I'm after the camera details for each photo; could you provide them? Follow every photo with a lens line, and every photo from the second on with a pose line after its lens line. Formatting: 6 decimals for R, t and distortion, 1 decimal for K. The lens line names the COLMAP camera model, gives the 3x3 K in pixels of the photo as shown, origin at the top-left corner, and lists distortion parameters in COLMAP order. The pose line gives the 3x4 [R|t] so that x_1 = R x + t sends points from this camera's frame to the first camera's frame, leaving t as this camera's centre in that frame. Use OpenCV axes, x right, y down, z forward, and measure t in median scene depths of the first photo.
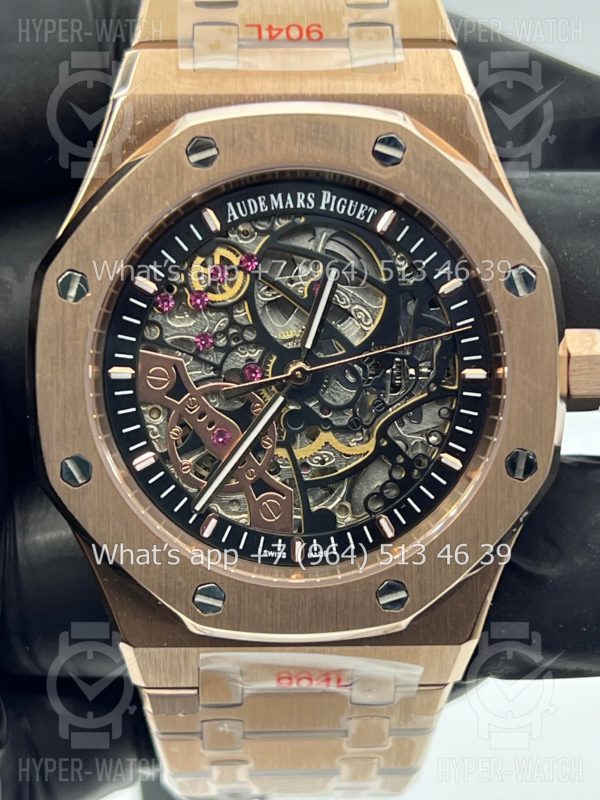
lens RADIAL K [[1900.1, 0, 302.4], [0, 1900.1, 399.4], [0, 0, 1]] dist [0.278292, 0.000000]
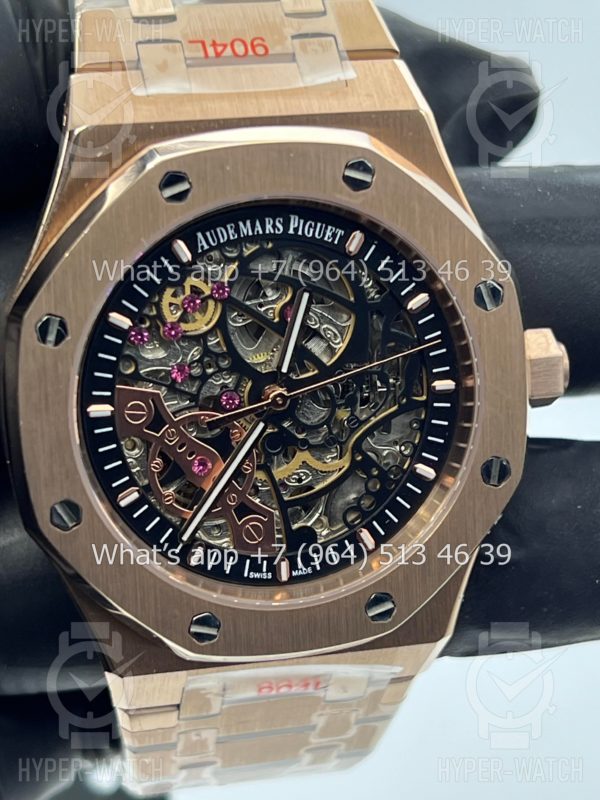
lens RADIAL K [[1900.1, 0, 304.7], [0, 1900.1, 399.9], [0, 0, 1]] dist [0.278292, 0.000000]
pose [[0.981601, -0.072174, 0.176781, -0.164557], [0.055615, 0.993739, 0.096900, -0.108774], [-0.182667, -0.085286, 0.979469, 0.011160]]
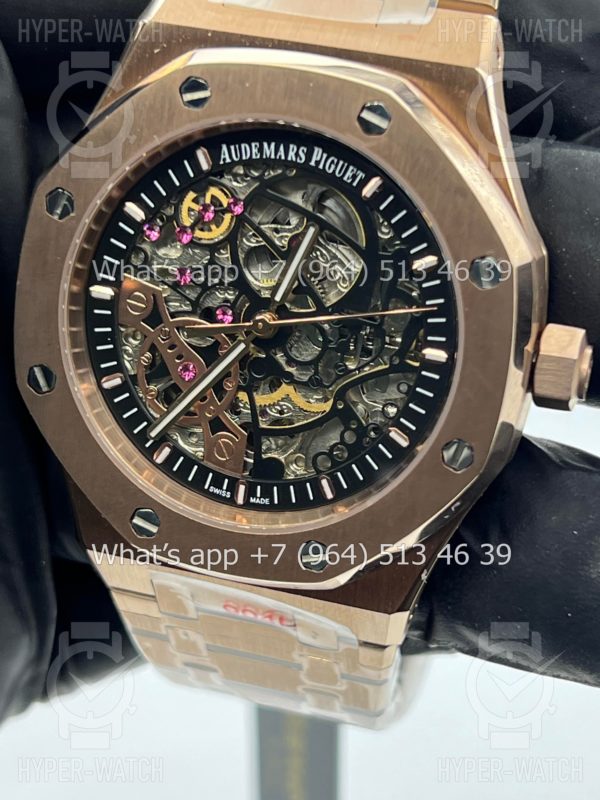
lens RADIAL K [[1900.1, 0, 299.1], [0, 1900.1, 399.7], [0, 0, 1]] dist [0.278292, 0.000000]
pose [[0.946648, 0.188055, -0.261712, 0.286053], [-0.157753, 0.978545, 0.132524, -0.110389], [0.281019, -0.084168, 0.956004, 0.036018]]
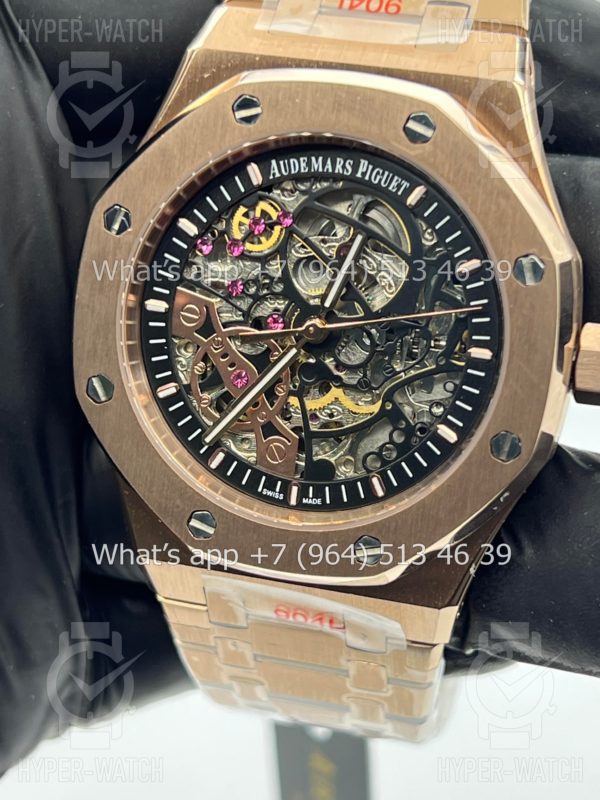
lens RADIAL K [[1900.1, 0, 300.8], [0, 1900.1, 405.1], [0, 0, 1]] dist [0.278292, 0.000000]
pose [[0.957917, 0.150094, -0.244677, 0.254285], [-0.140579, 0.988484, 0.056003, -0.029901], [0.250266, -0.019250, 0.967986, -0.025570]]
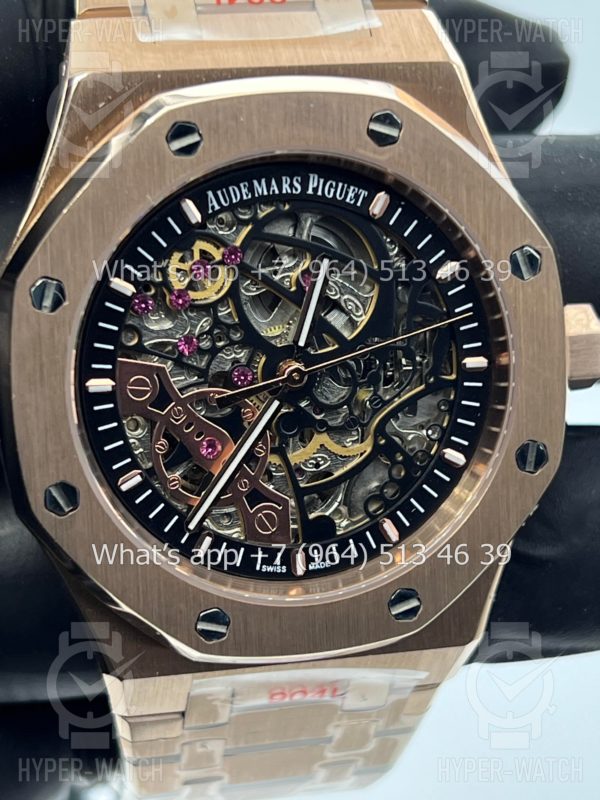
lens RADIAL K [[1900.1, 0, 298.7], [0, 1900.1, 399.9], [0, 0, 1]] dist [0.278292, 0.000000]
pose [[0.982707, -0.062191, 0.174410, -0.159866], [0.050024, 0.996053, 0.073315, -0.068181], [-0.178281, -0.063323, 0.981940, 0.093555]]
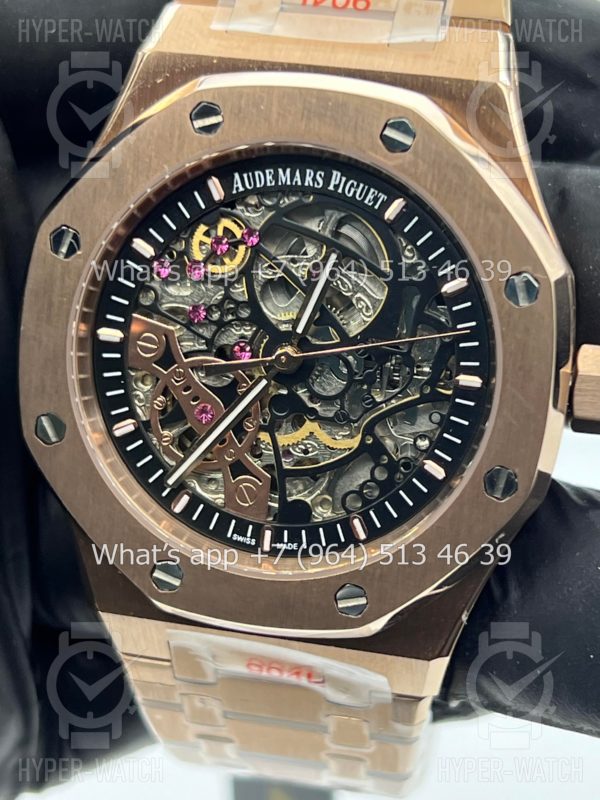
lens RADIAL K [[1900.1, 0, 299.1], [0, 1900.1, 404.5], [0, 0, 1]] dist [0.278292, 0.000000]
pose [[0.970178, 0.127783, -0.205976, 0.204328], [-0.118942, 0.991388, 0.054800, -0.043503], [0.211205, -0.028667, 0.977021, 0.061062]]
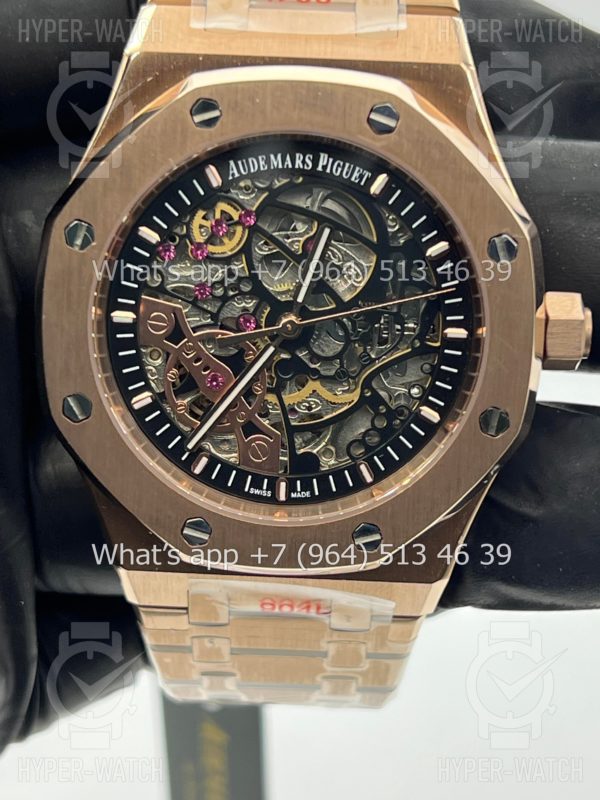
lens RADIAL K [[1900.1, 0, 303.4], [0, 1900.1, 394.9], [0, 0, 1]] dist [0.278292, 0.000000]
pose [[0.997959, 0.049474, -0.040373, 0.050175], [-0.046202, 0.995859, 0.078298, -0.058130], [0.044080, -0.076273, 0.996112, -0.058817]]
